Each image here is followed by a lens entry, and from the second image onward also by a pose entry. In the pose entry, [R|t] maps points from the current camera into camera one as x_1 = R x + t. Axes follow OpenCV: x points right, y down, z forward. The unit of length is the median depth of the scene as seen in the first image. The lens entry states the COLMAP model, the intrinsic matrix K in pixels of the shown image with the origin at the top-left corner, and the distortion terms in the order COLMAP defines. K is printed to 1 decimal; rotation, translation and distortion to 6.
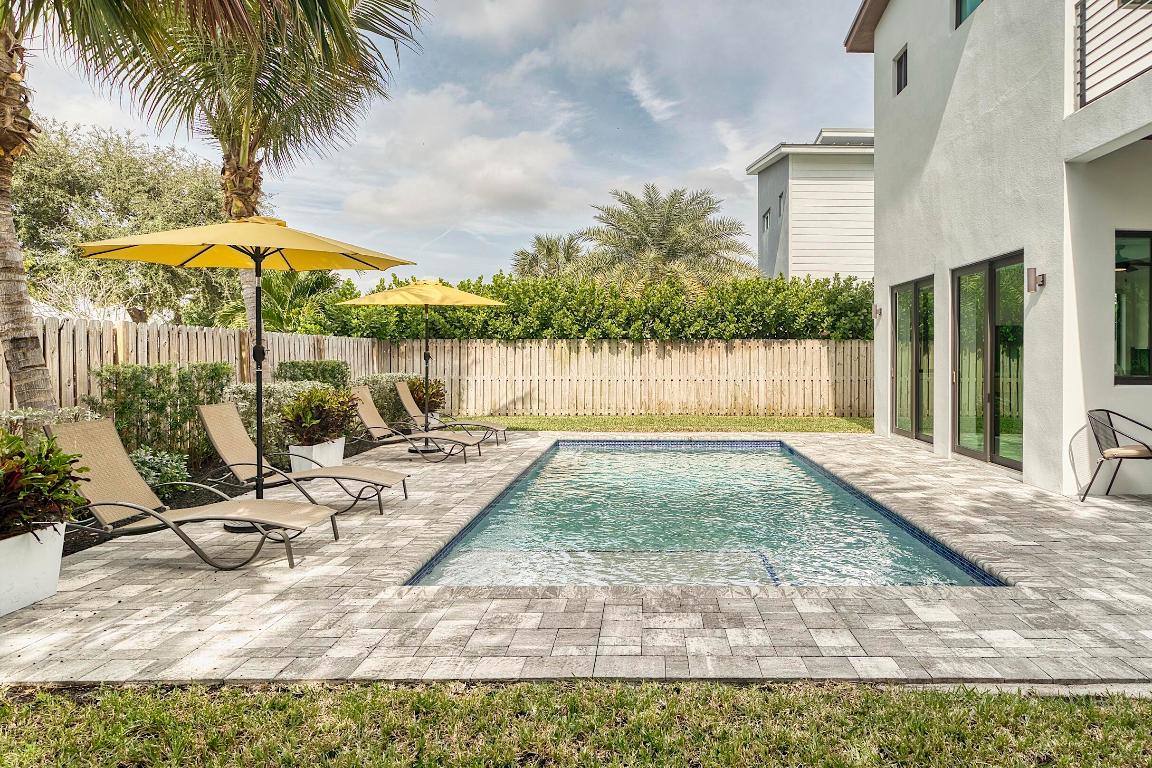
lens RADIAL K [[721.9, 0, 582.3], [0, 721.9, 374.7], [0, 0, 1]] dist [0.025774, -0.001914]
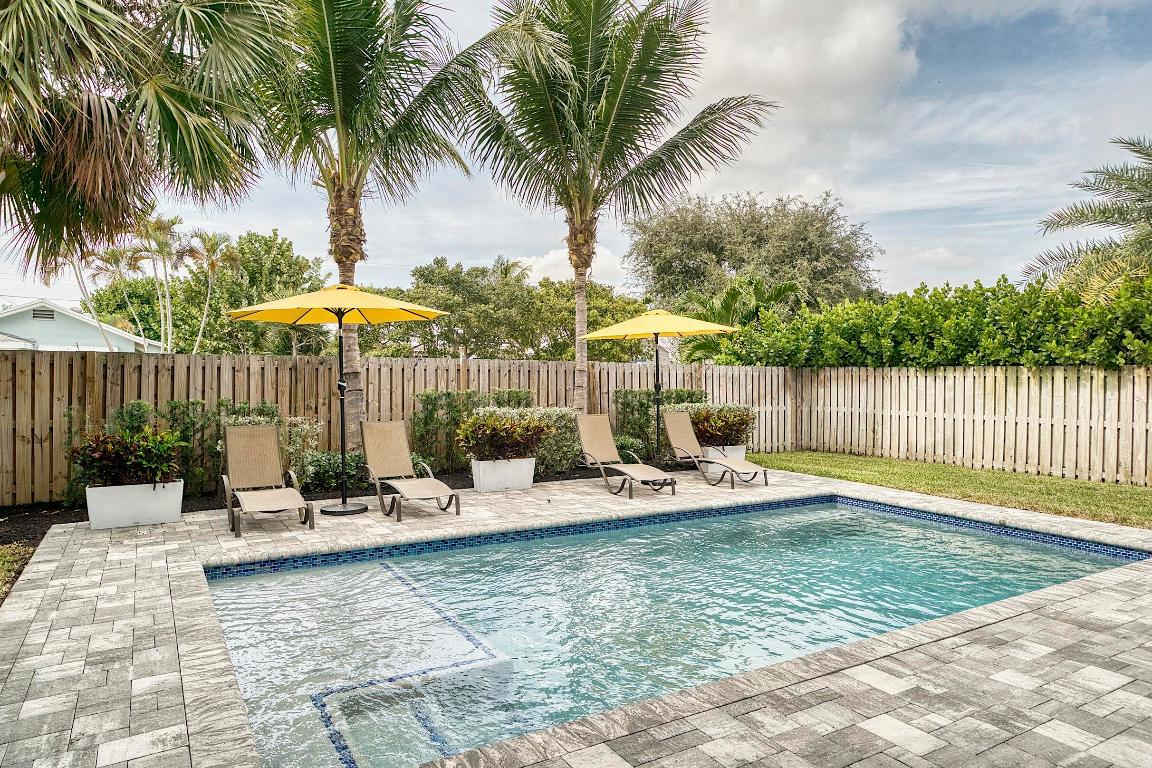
lens RADIAL K [[708.4, 0, 580.1], [0, 708.4, 381.3], [0, 0, 1]] dist [-0.002138, 0.001212]
pose [[0.538921, 0.011167, -0.842282, 0.353940], [-0.031032, 0.999497, -0.006604, -0.016090], [0.841784, 0.029697, 0.538996, 0.256621]]
